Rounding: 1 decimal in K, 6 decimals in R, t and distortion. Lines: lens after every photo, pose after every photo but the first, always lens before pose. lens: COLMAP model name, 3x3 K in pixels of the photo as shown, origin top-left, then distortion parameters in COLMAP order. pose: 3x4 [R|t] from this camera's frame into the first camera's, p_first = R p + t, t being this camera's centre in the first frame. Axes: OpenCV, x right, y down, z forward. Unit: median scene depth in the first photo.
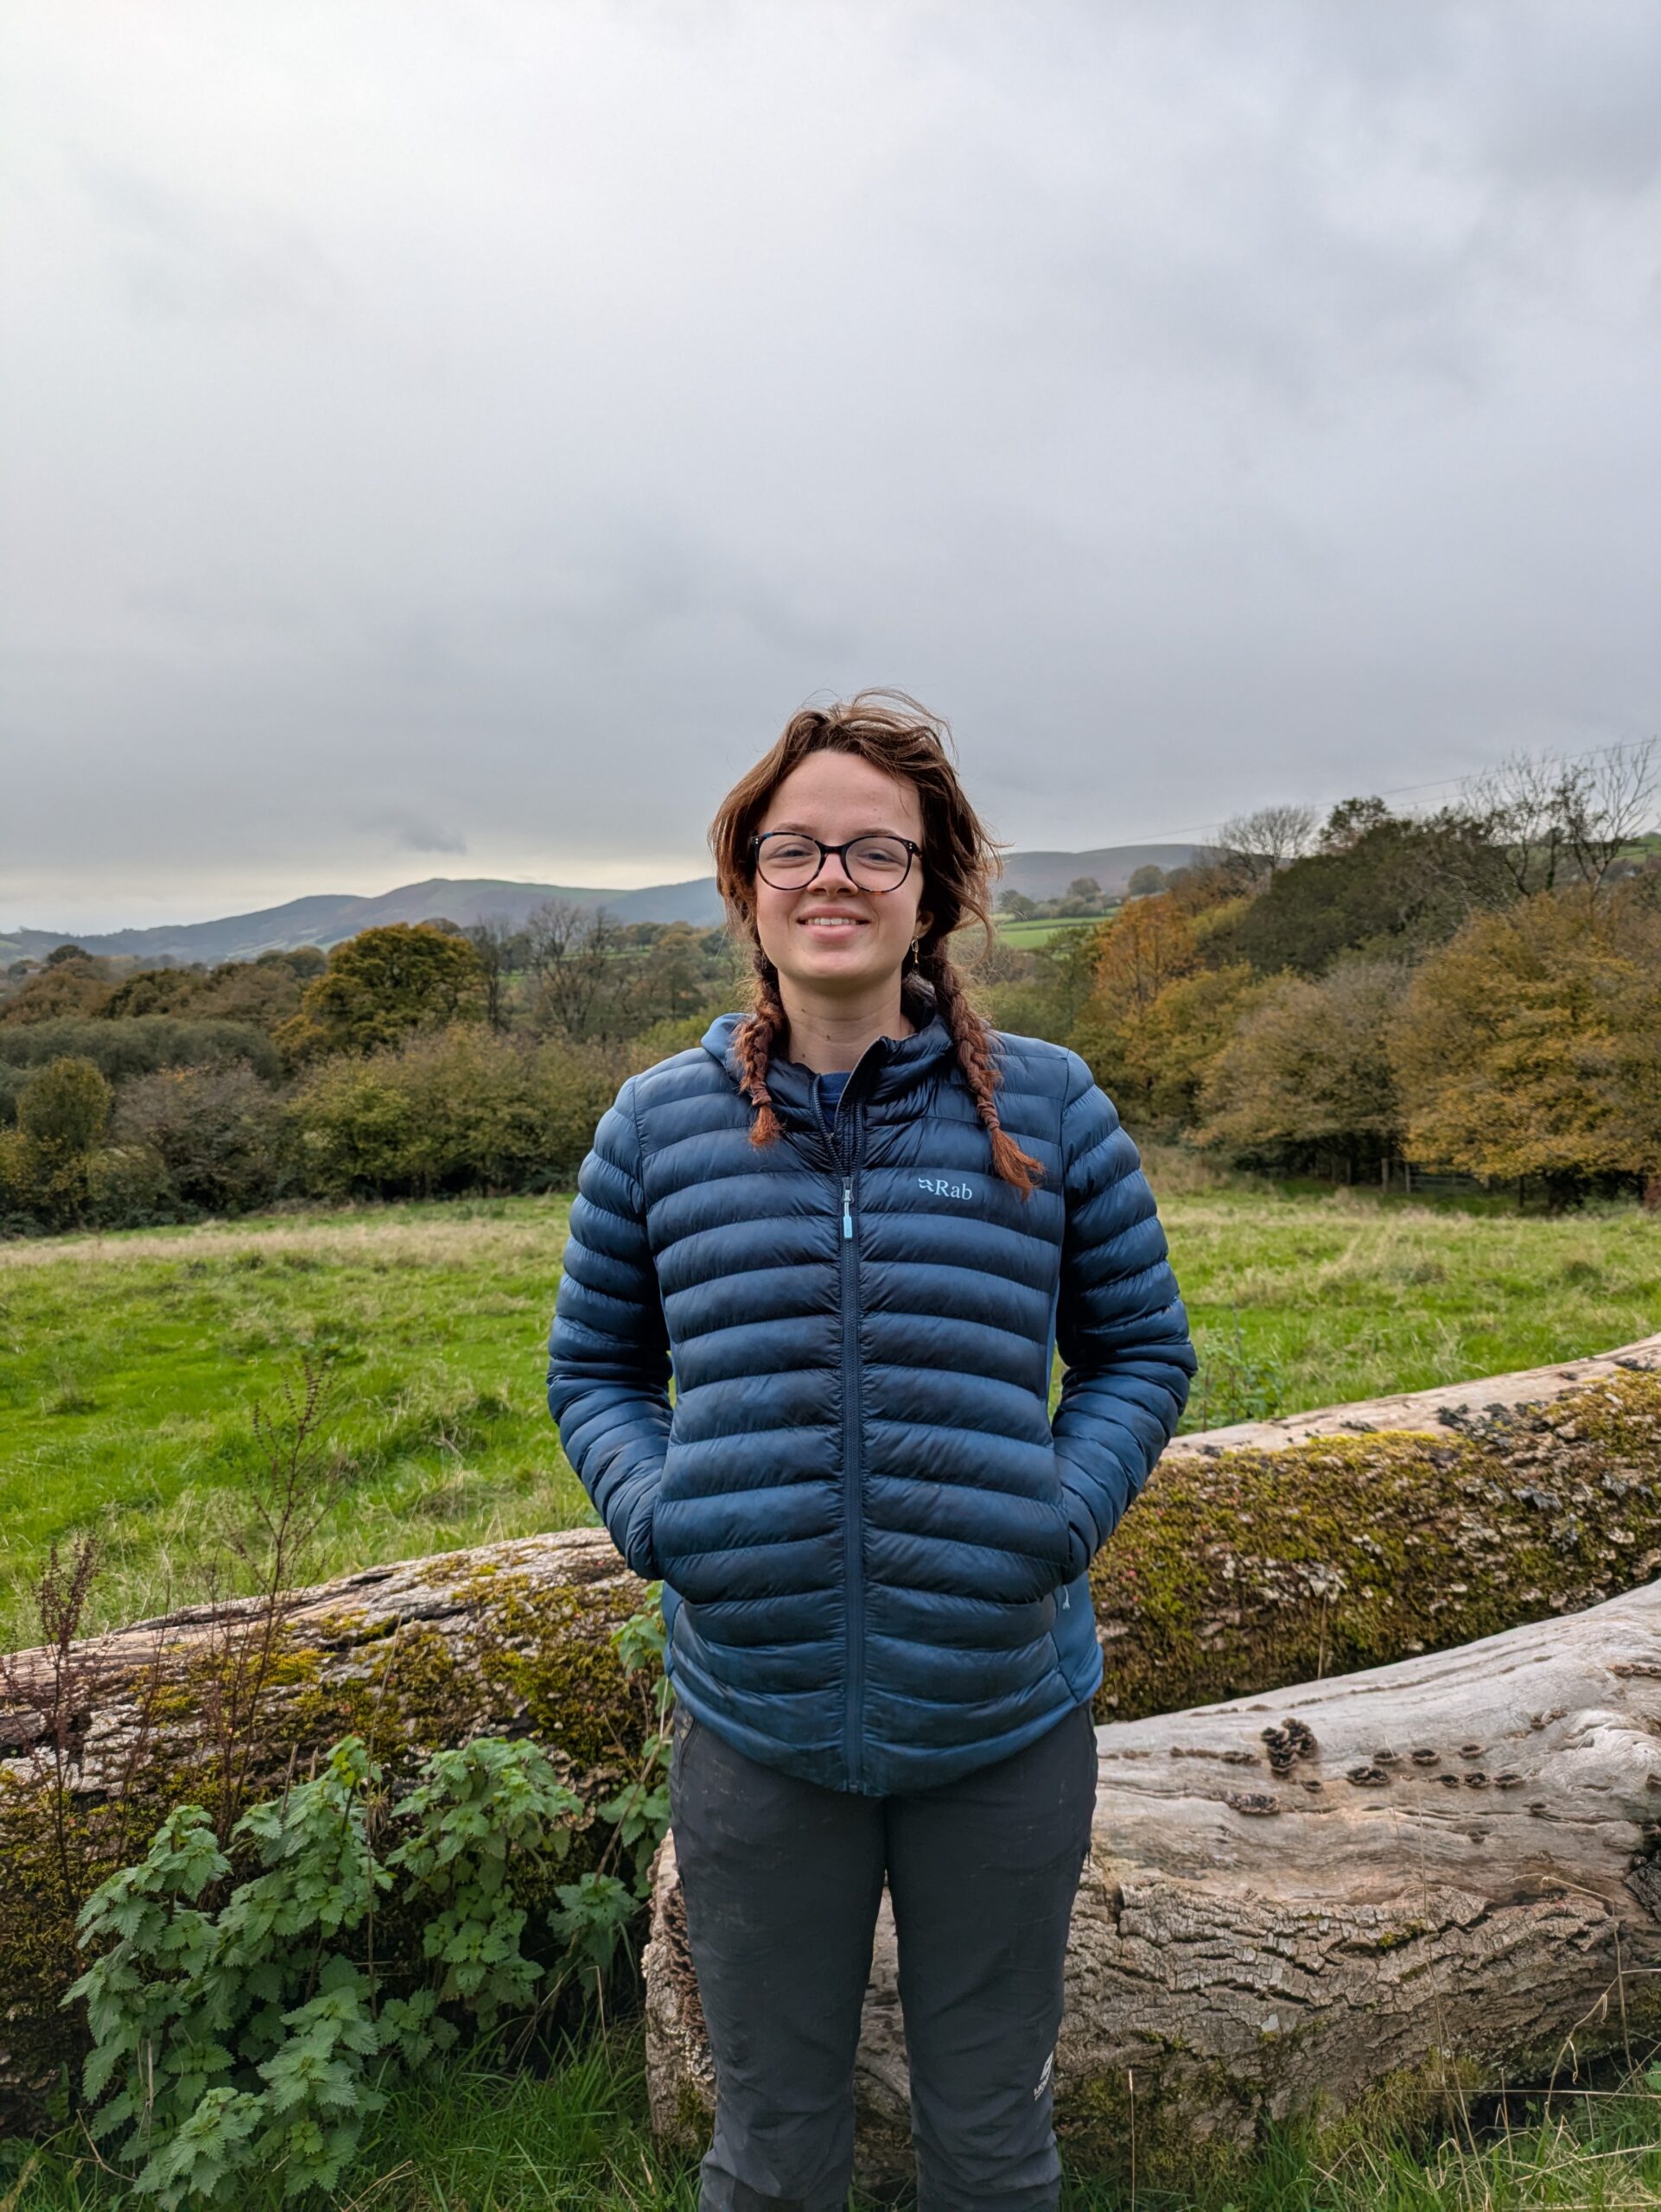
lens RADIAL K [[1612.2, 0, 871.2], [0, 1612.2, 1203.0], [0, 0, 1]] dist [0.052436, -0.111074]
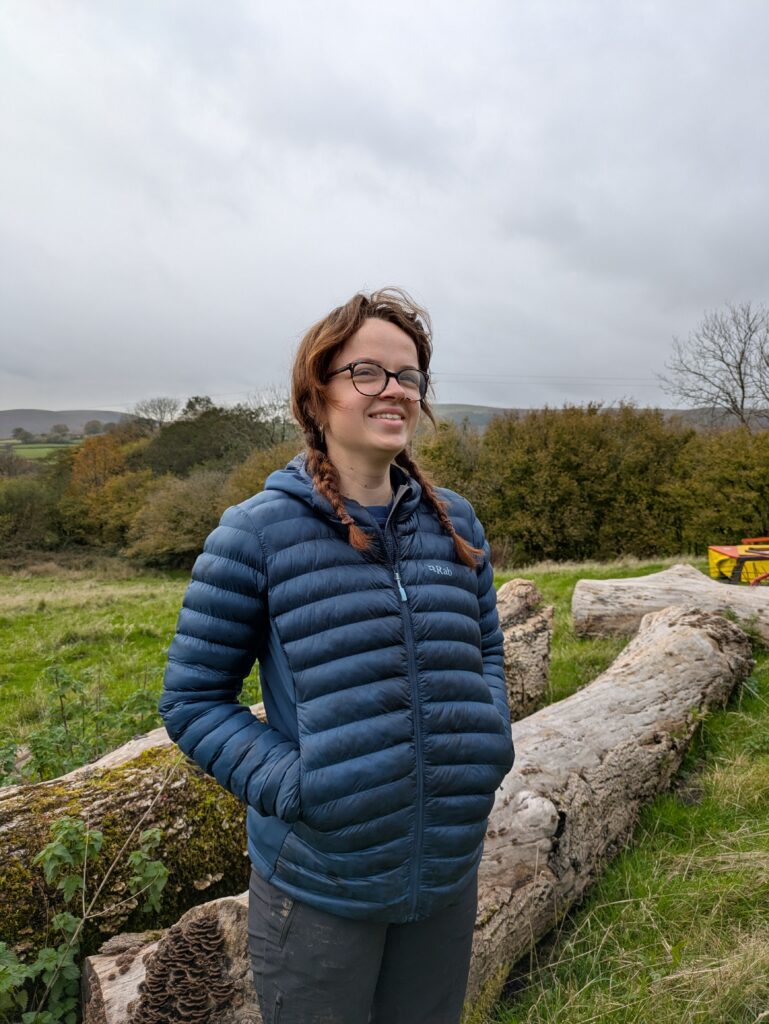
lens RADIAL K [[746.3, 0, 403.3], [0, 746.3, 556.9], [0, 0, 1]] dist [0.052436, -0.111074]
pose [[0.855386, -0.029488, 0.517151, -0.406900], [0.046123, 0.998749, -0.019340, -0.007733], [-0.515934, 0.040395, 0.855676, 0.297444]]
